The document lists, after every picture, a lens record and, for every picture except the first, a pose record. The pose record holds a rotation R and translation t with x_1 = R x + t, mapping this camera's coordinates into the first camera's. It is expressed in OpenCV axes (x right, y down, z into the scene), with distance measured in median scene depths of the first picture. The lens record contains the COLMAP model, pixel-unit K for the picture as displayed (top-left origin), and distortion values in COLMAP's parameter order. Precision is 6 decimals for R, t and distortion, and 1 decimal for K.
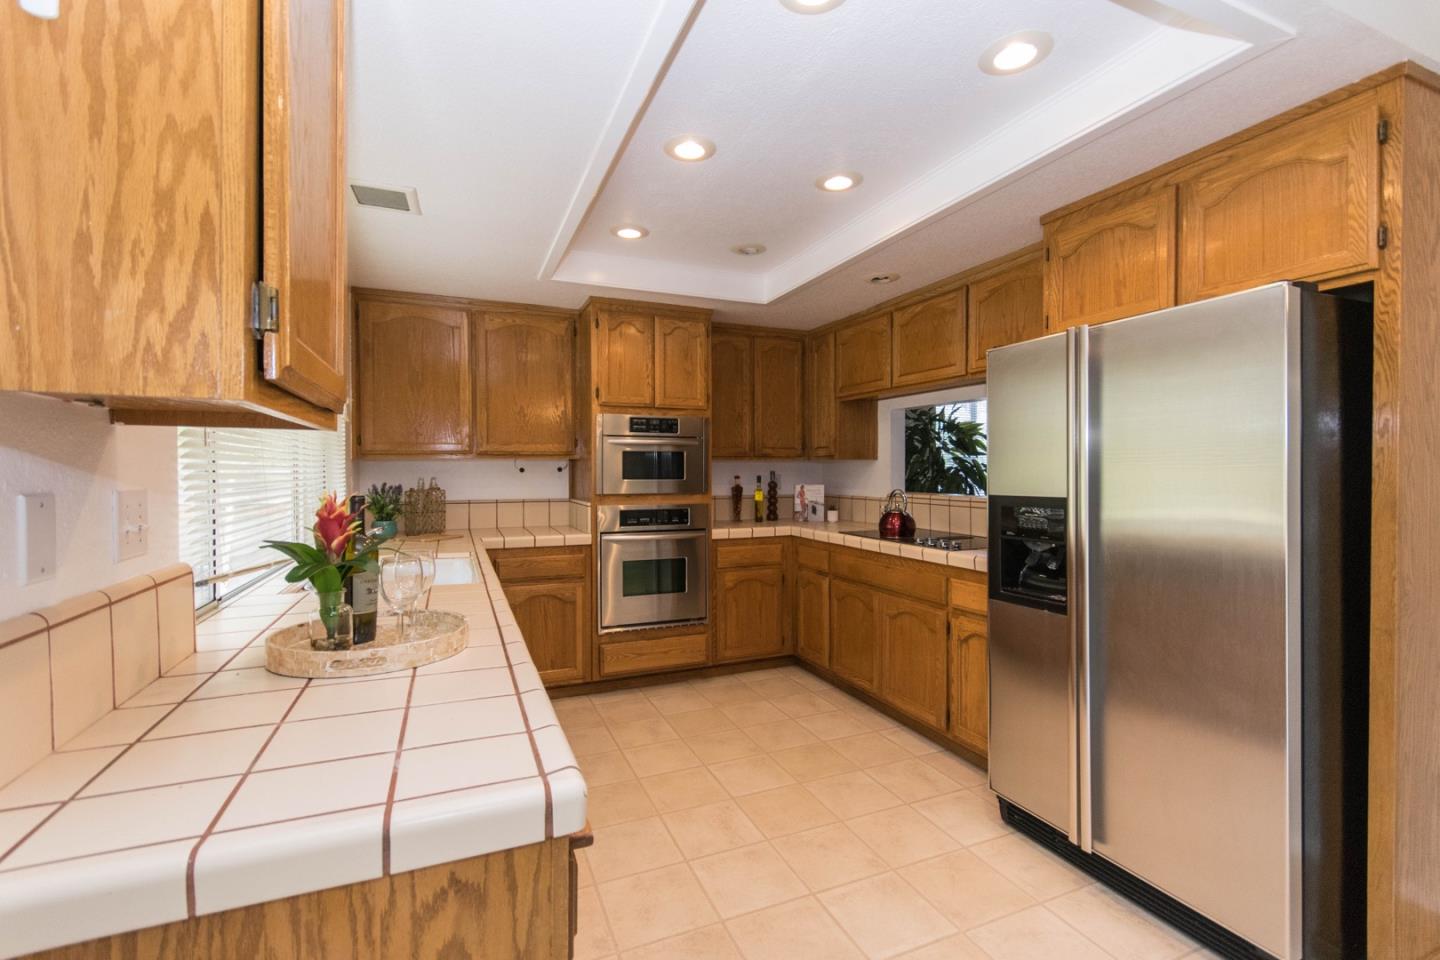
lens RADIAL K [[638.2, 0, 720.0], [0, 638.2, 480.0], [0, 0, 1]] dist [0.000609, 0.000404]
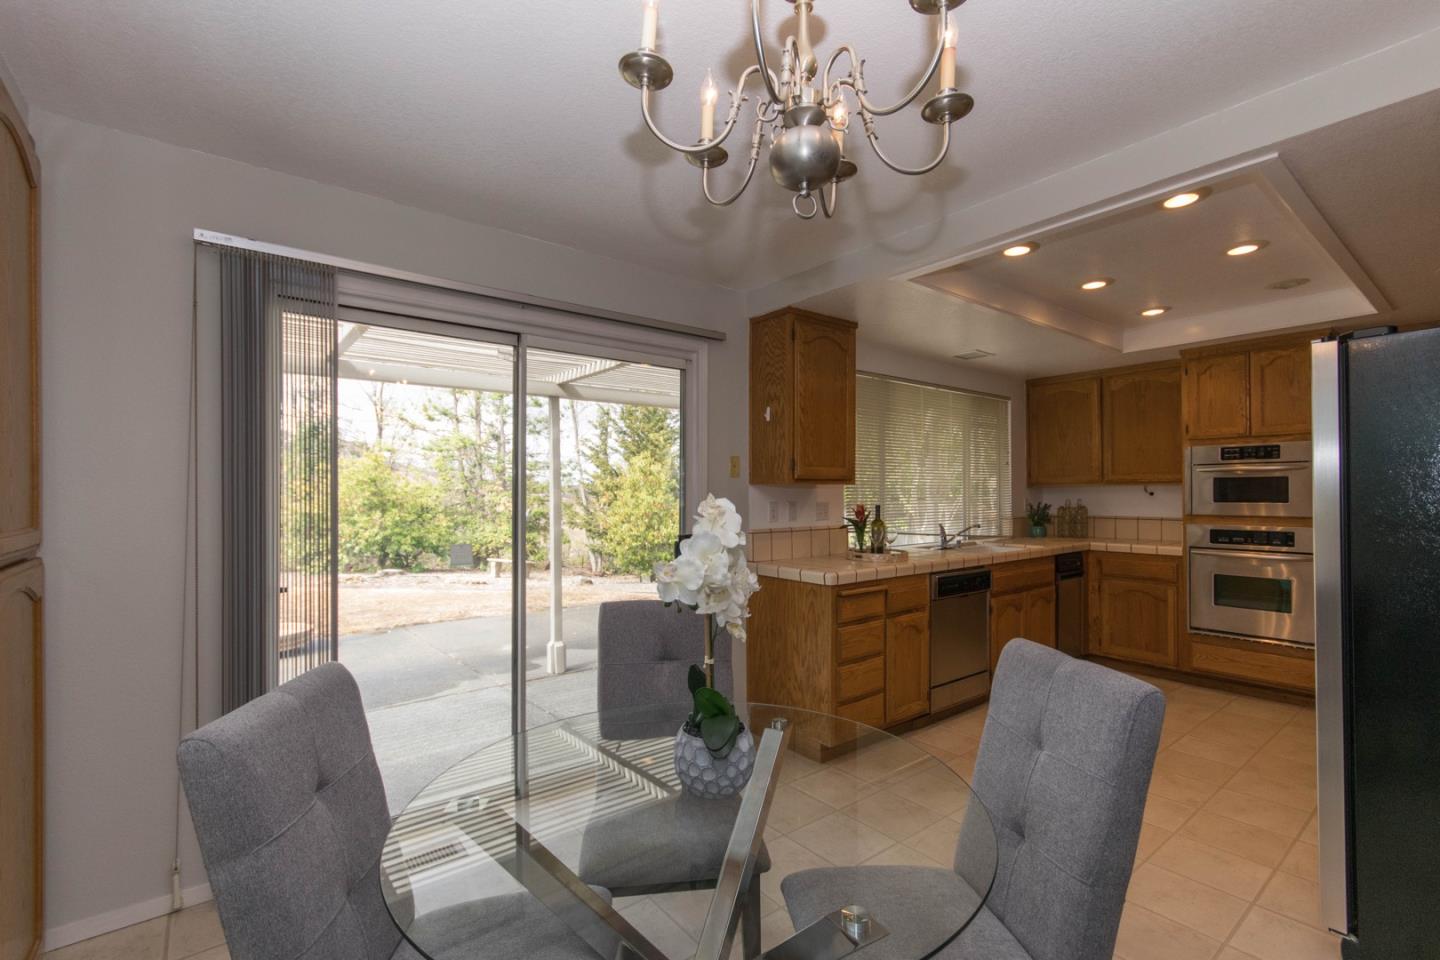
lens RADIAL K [[637.3, 0, 715.8], [0, 637.3, 497.3], [0, 0, 1]] dist [0.001346, 0.000120]
pose [[0.261571, 0.007417, -0.965156, 0.727596], [-0.012243, 0.999916, 0.004366, -0.003958], [0.965107, 0.010674, 0.261640, -0.160650]]
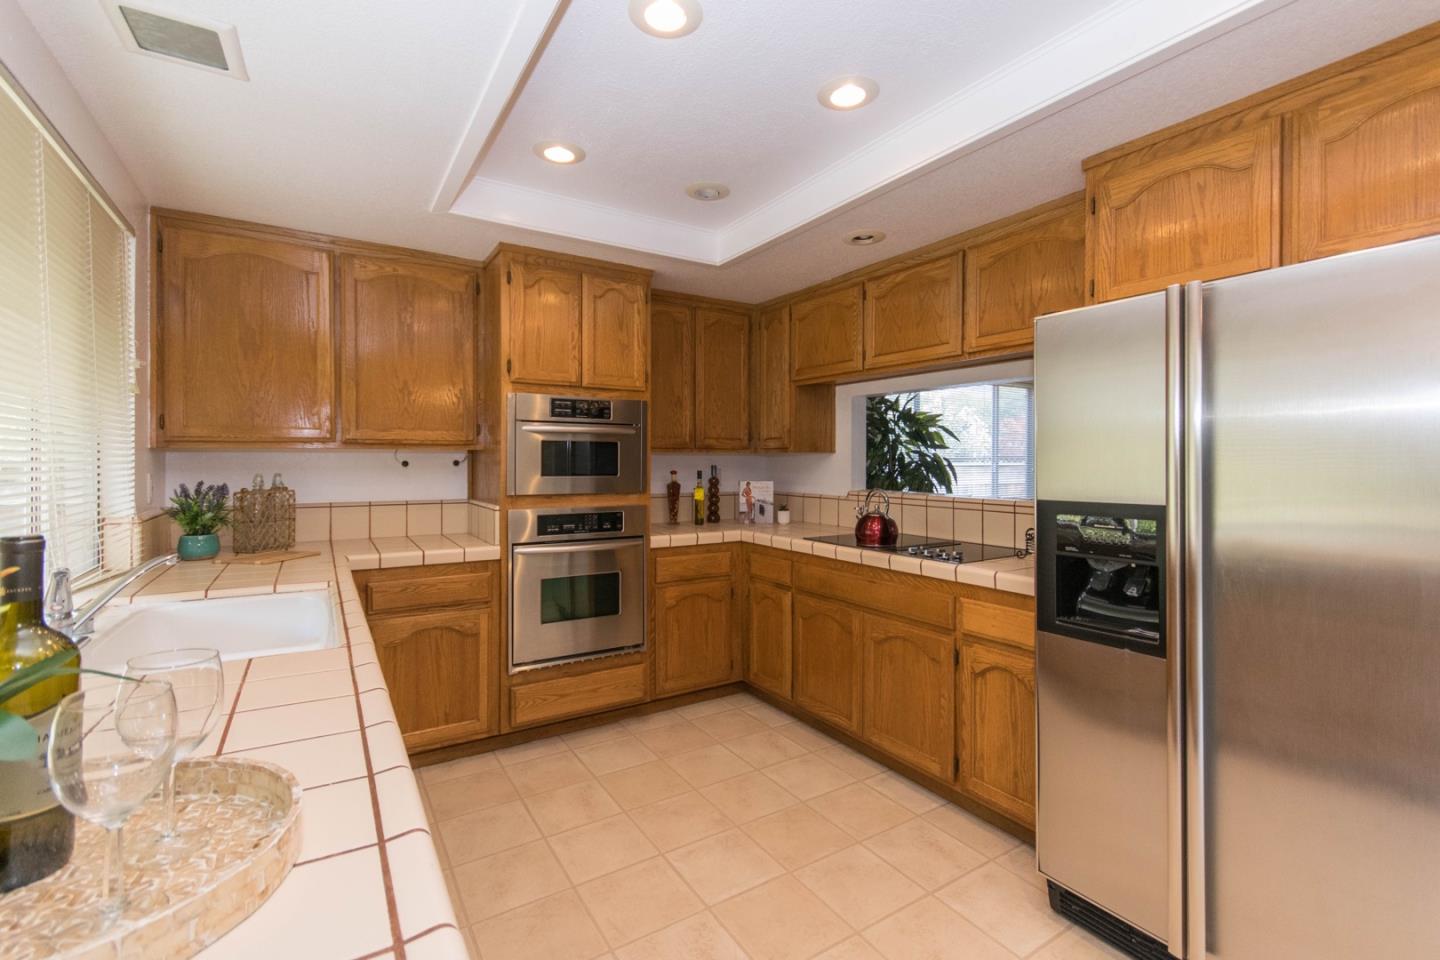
lens RADIAL K [[643.2, 0, 723.8], [0, 643.2, 465.8], [0, 0, 1]] dist [0.005246, 0.000195]
pose [[0.986258, 0.002635, 0.165189, -0.061883], [-0.001239, 0.999963, -0.008556, -0.007326], [-0.165205, 0.008234, 0.986225, 0.176603]]
